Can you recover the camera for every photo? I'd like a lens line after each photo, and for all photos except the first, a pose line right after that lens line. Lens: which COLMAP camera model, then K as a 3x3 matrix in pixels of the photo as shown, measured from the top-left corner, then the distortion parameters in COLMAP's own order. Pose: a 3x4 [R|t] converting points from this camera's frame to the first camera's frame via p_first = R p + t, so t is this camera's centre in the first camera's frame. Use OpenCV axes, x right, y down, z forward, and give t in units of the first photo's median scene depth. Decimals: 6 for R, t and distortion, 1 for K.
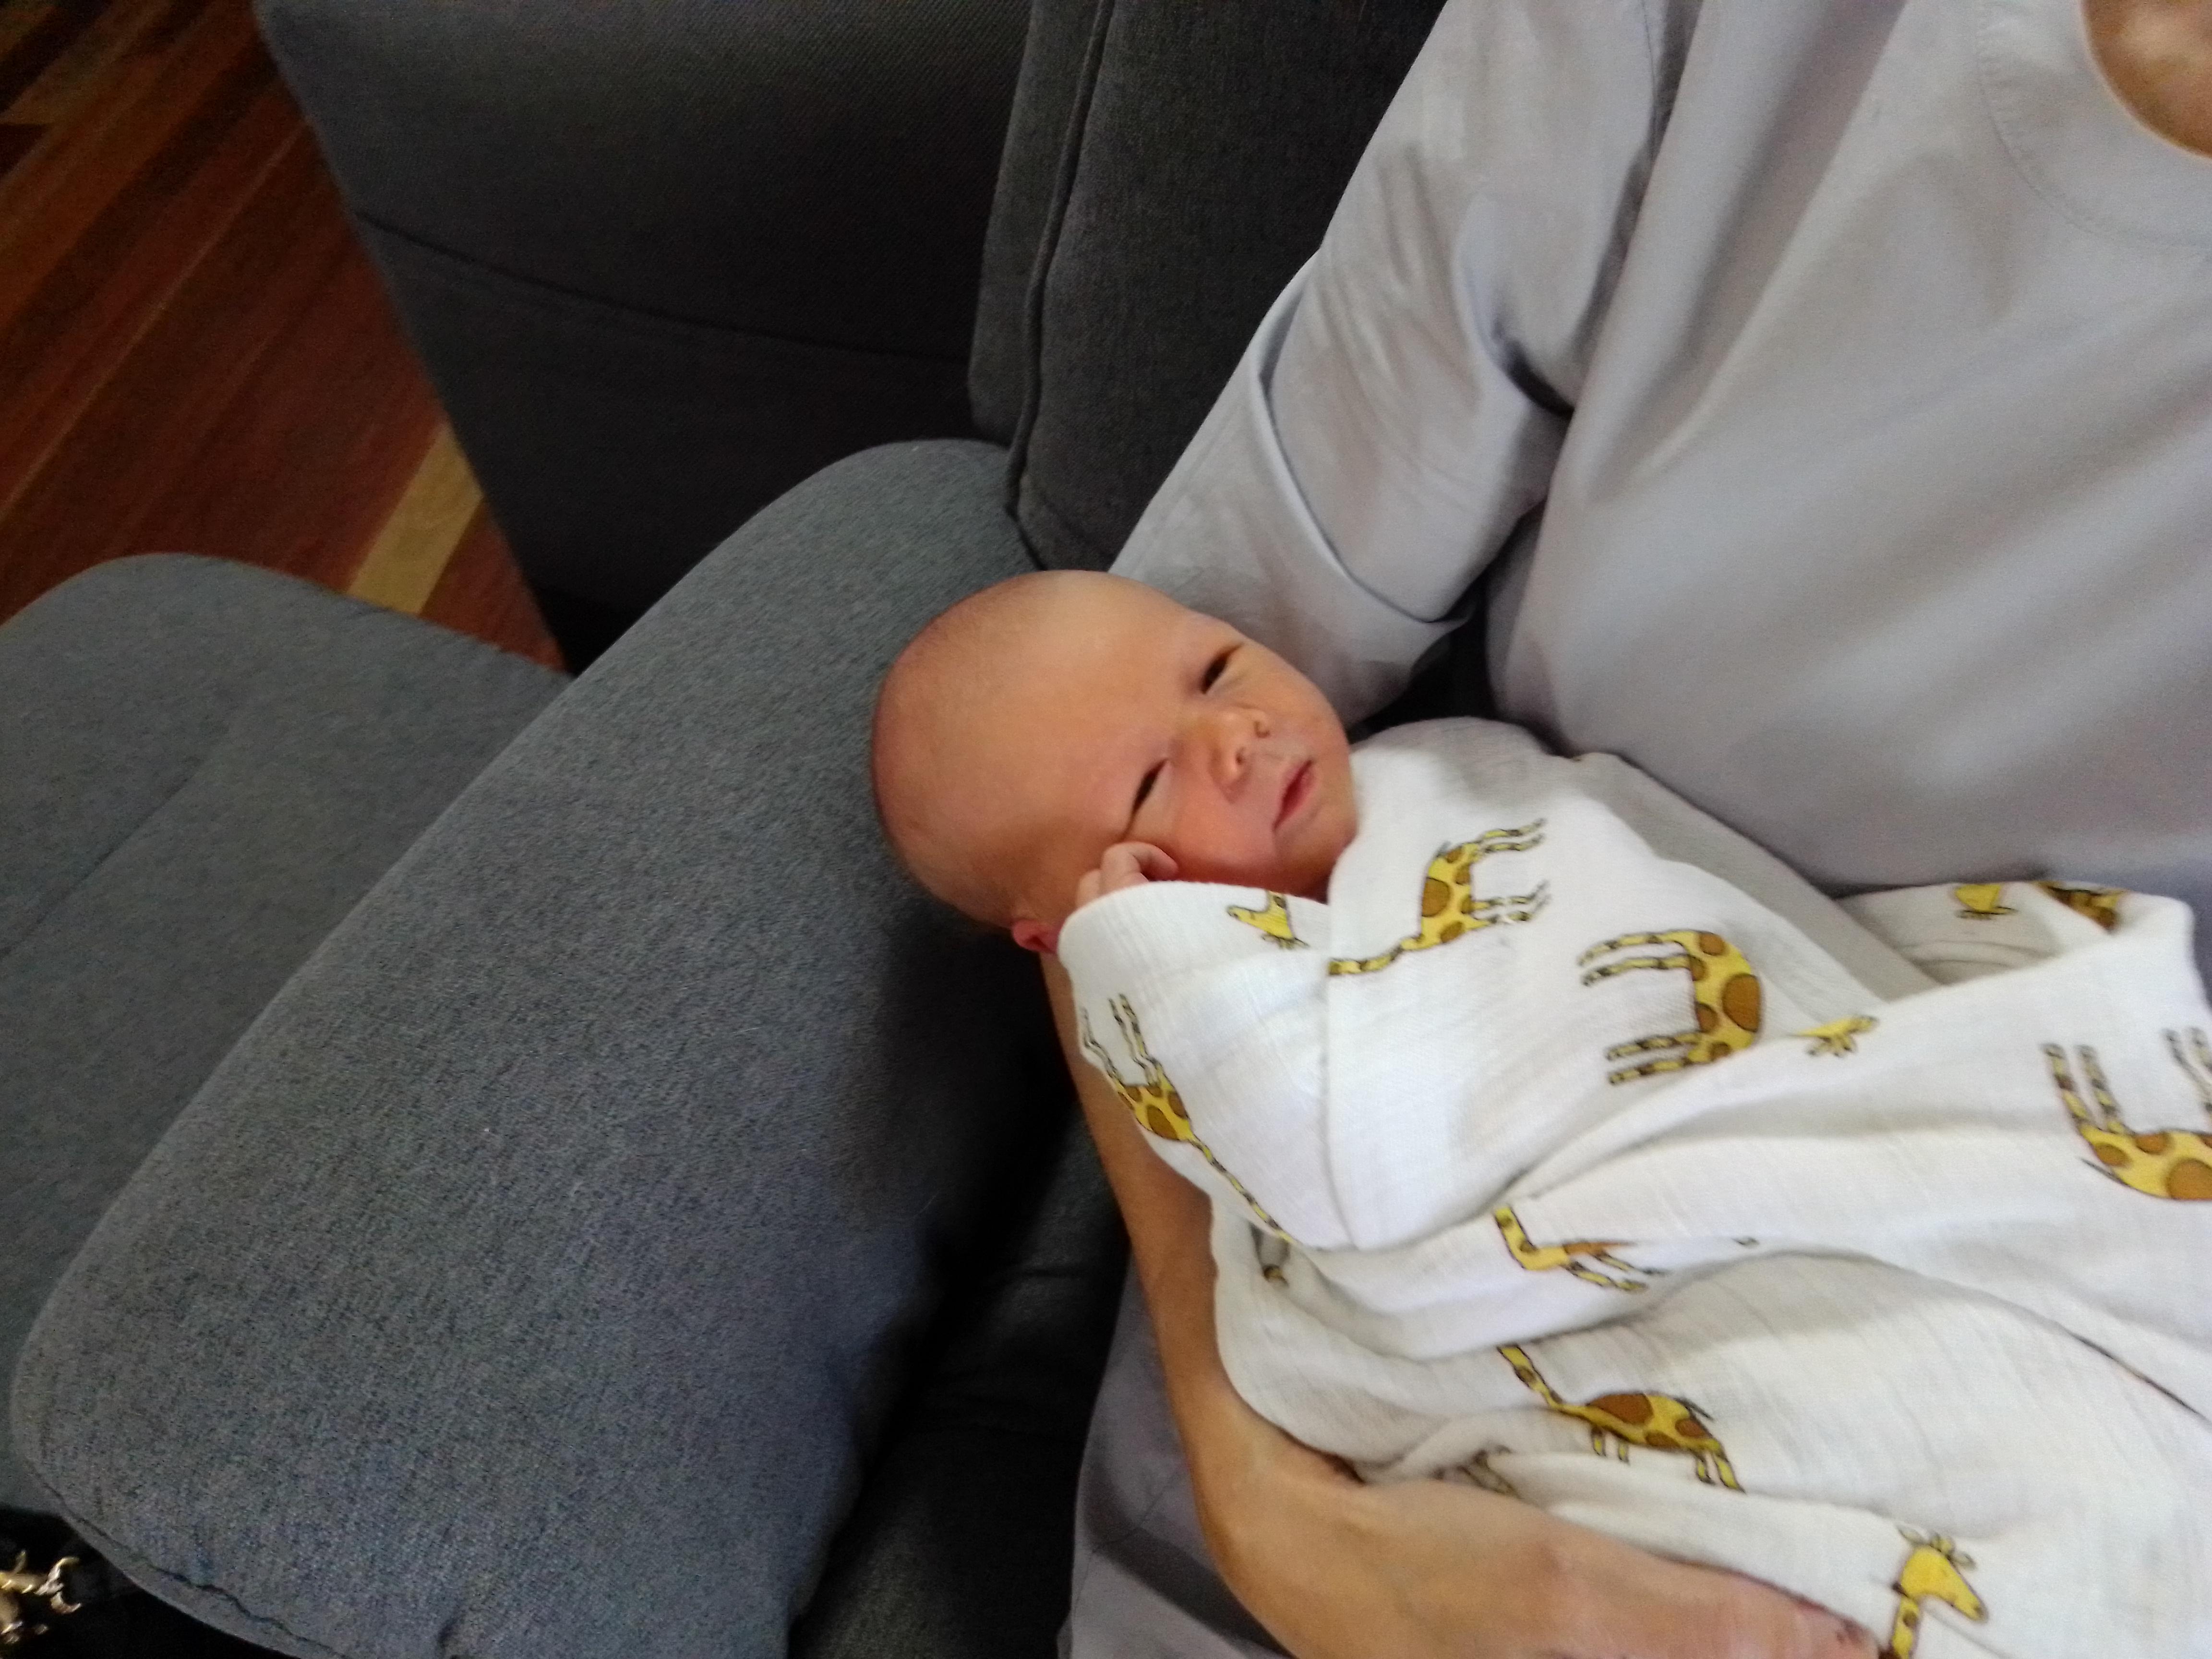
lens RADIAL K [[1577.1, 0, 1113.1], [0, 1577.1, 825.2], [0, 0, 1]] dist [-0.006948, -0.001434]
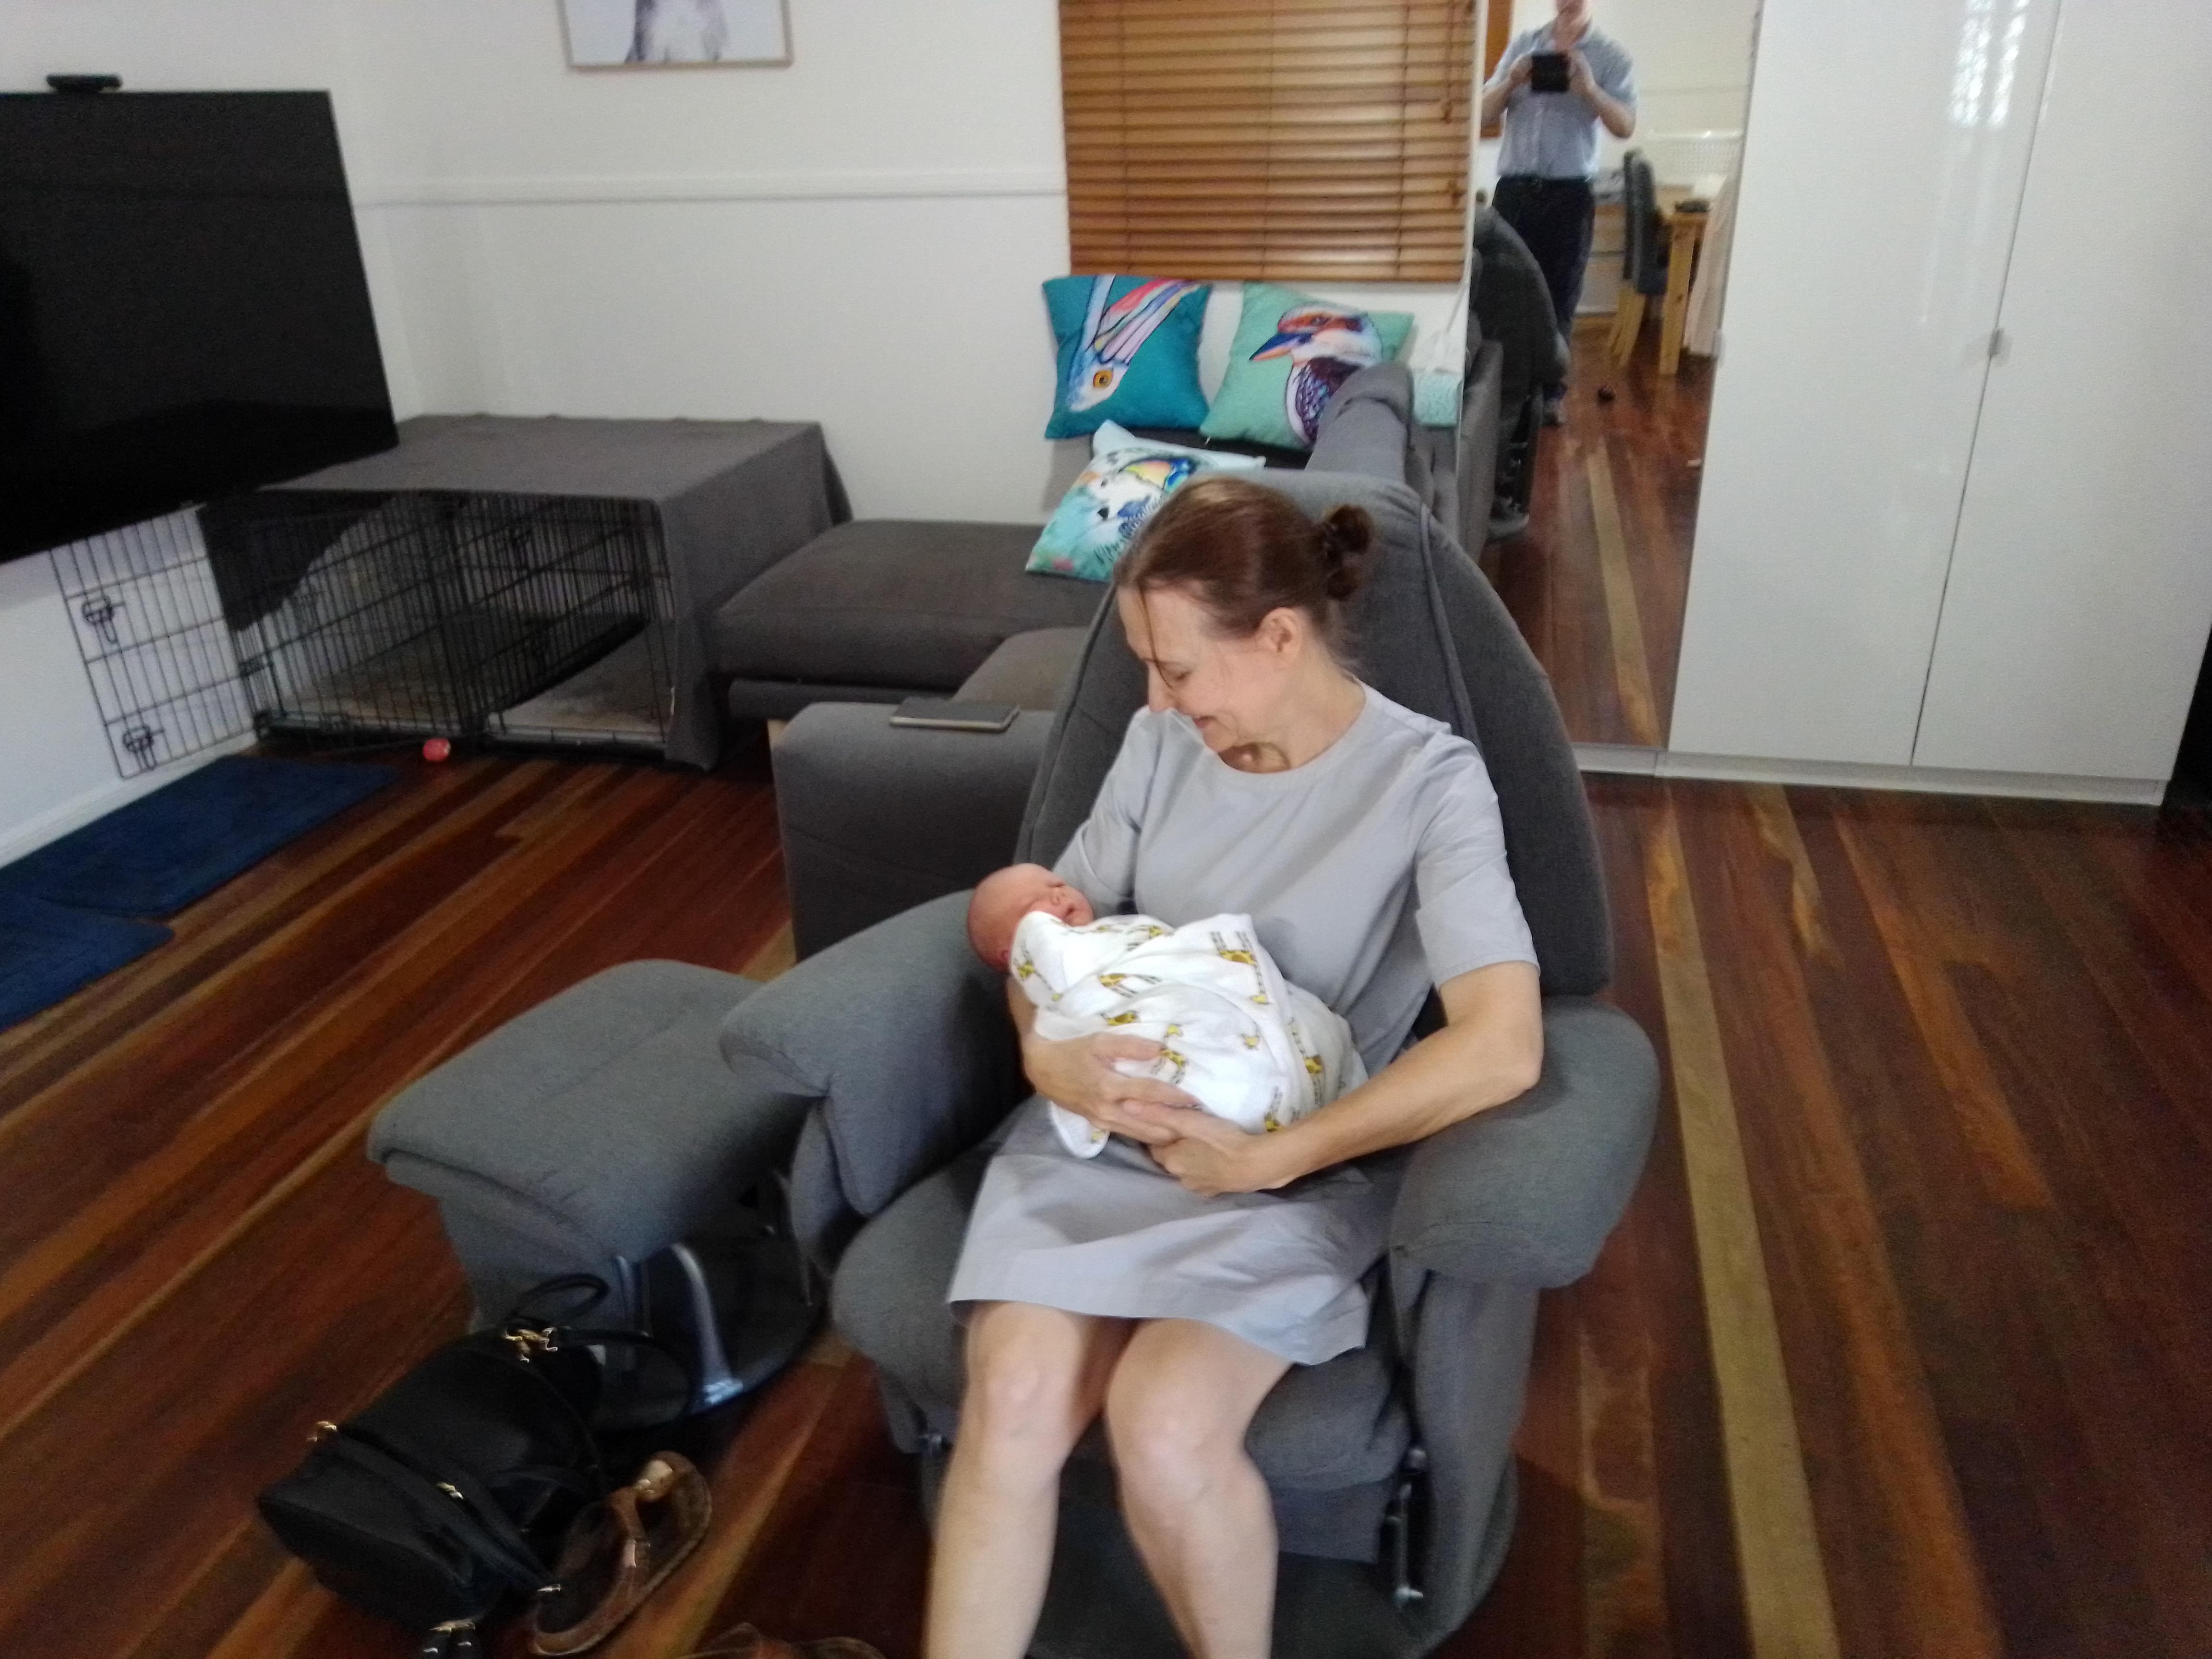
lens RADIAL K [[1577.1, 0, 1113.1], [0, 1577.1, 825.2], [0, 0, 1]] dist [-0.006948, -0.001434]
pose [[0.995803, 0.062157, -0.067181, 0.486109], [-0.087242, 0.866551, -0.491404, 1.781715], [0.027671, 0.495202, 0.868337, -2.636322]]
